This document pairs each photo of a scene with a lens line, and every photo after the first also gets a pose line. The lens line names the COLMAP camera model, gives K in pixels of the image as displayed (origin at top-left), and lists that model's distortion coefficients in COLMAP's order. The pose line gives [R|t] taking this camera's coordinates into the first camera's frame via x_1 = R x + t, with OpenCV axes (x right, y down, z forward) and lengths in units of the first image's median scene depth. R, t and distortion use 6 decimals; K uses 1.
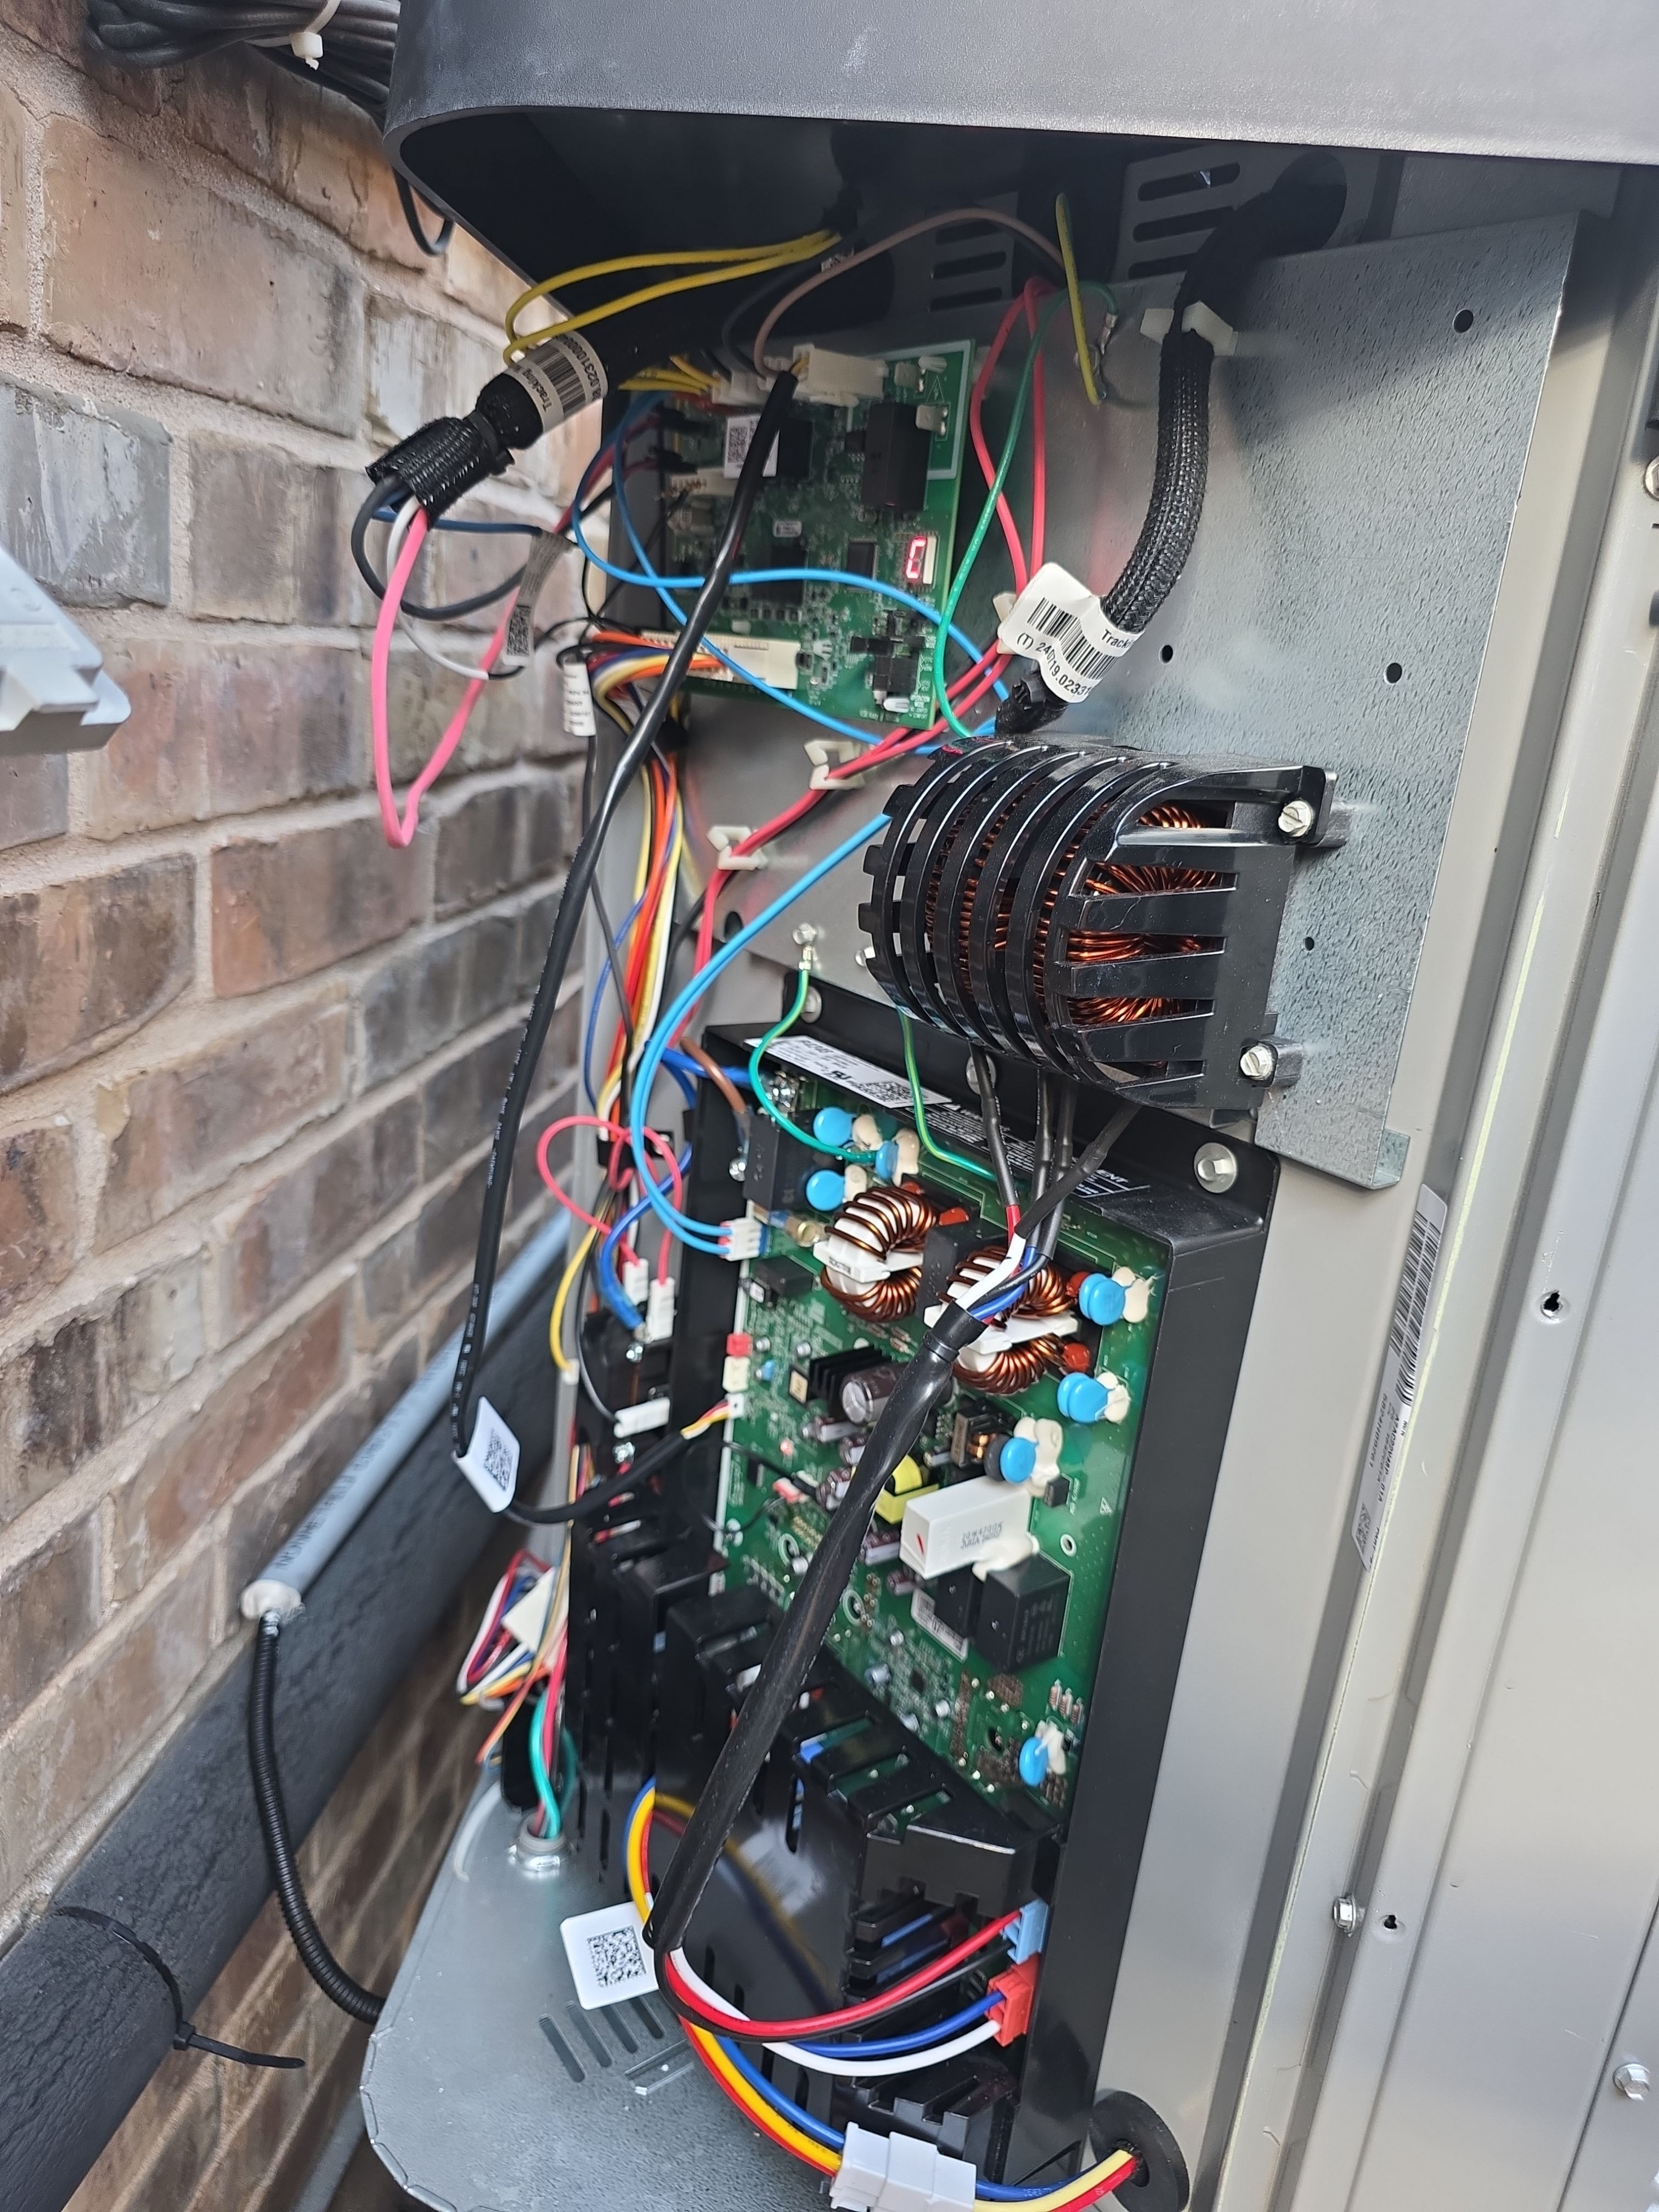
lens RADIAL K [[1564.0, 0, 829.5], [0, 1564.0, 1106.0], [0, 0, 1]] dist [-0.009768, -0.006401]
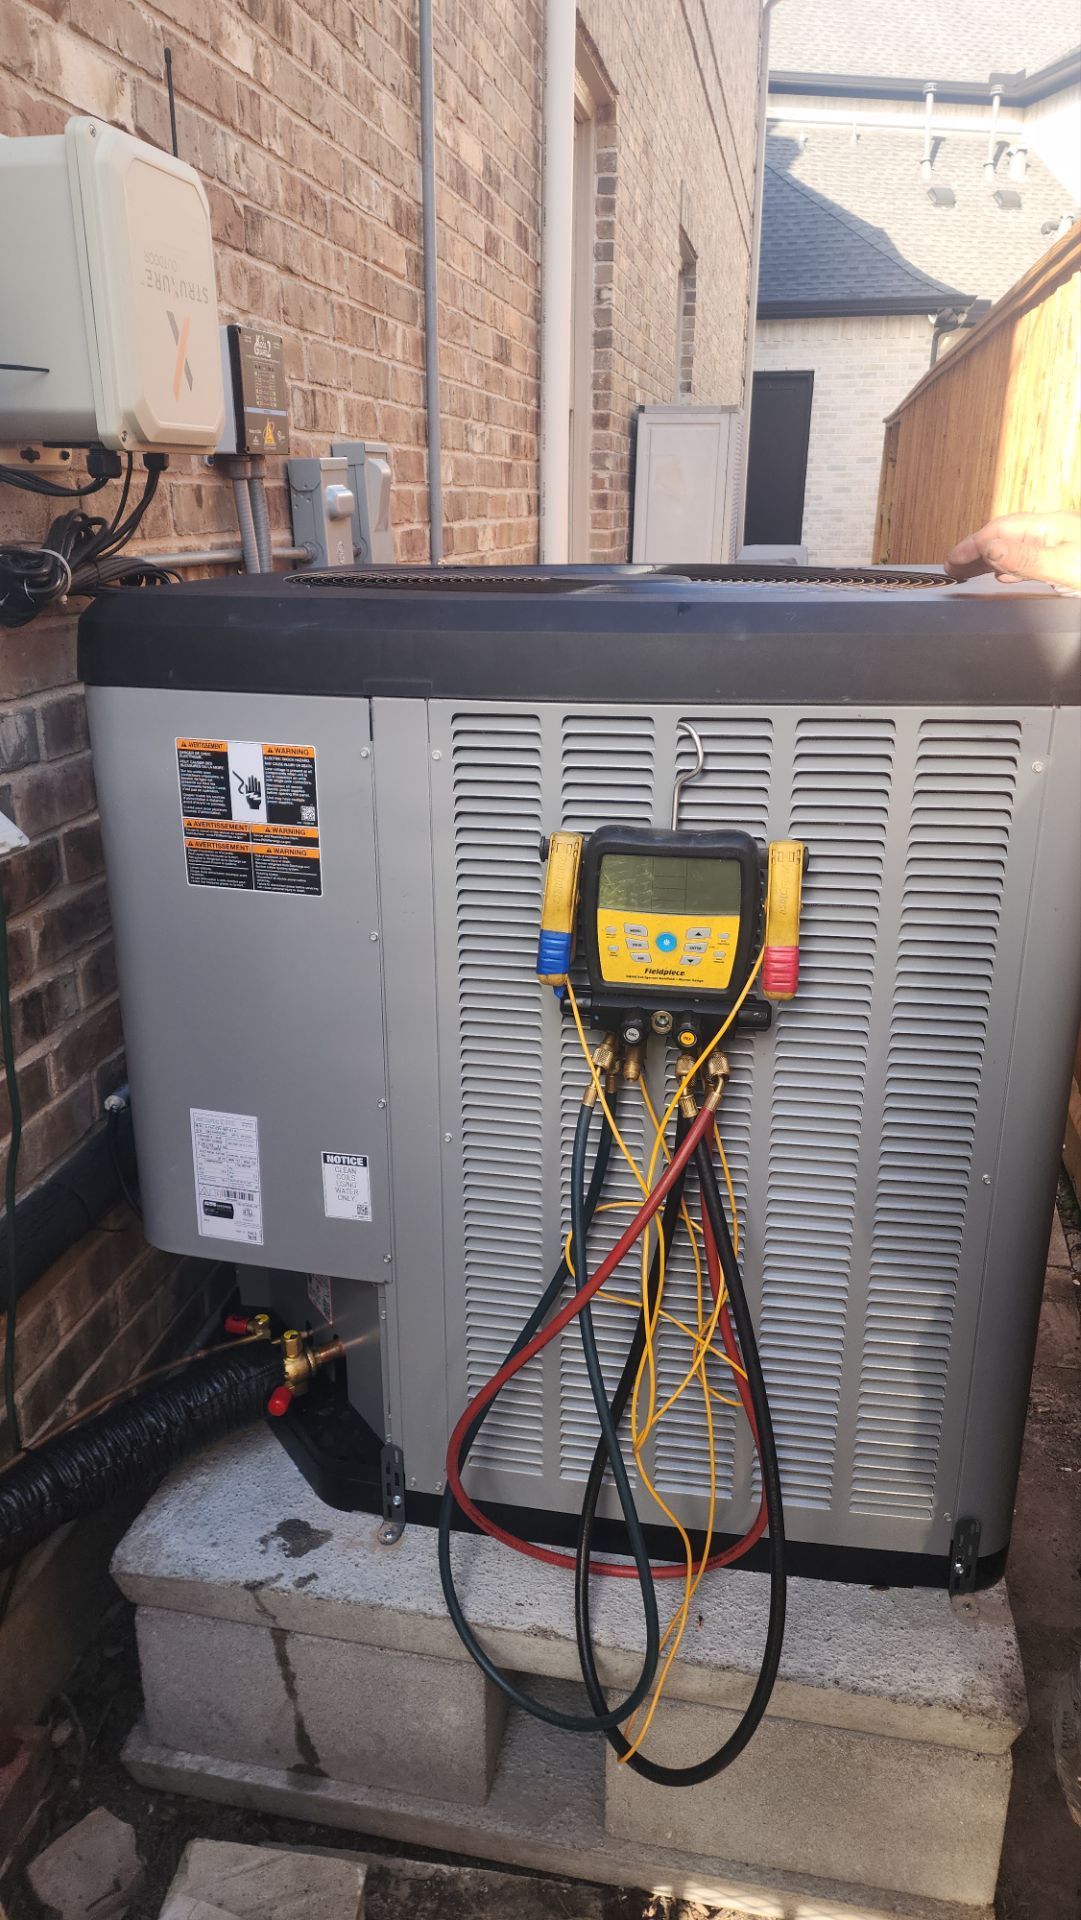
lens RADIAL K [[1358.4, 0, 540.5], [0, 1358.4, 960.0], [0, 0, 1]] dist [0.003338, 0.000678]
pose [[0.992763, -0.081814, -0.087911, 0.718521], [0.085530, 0.995558, 0.039361, 0.049577], [0.084300, -0.046595, 0.995350, -1.518524]]
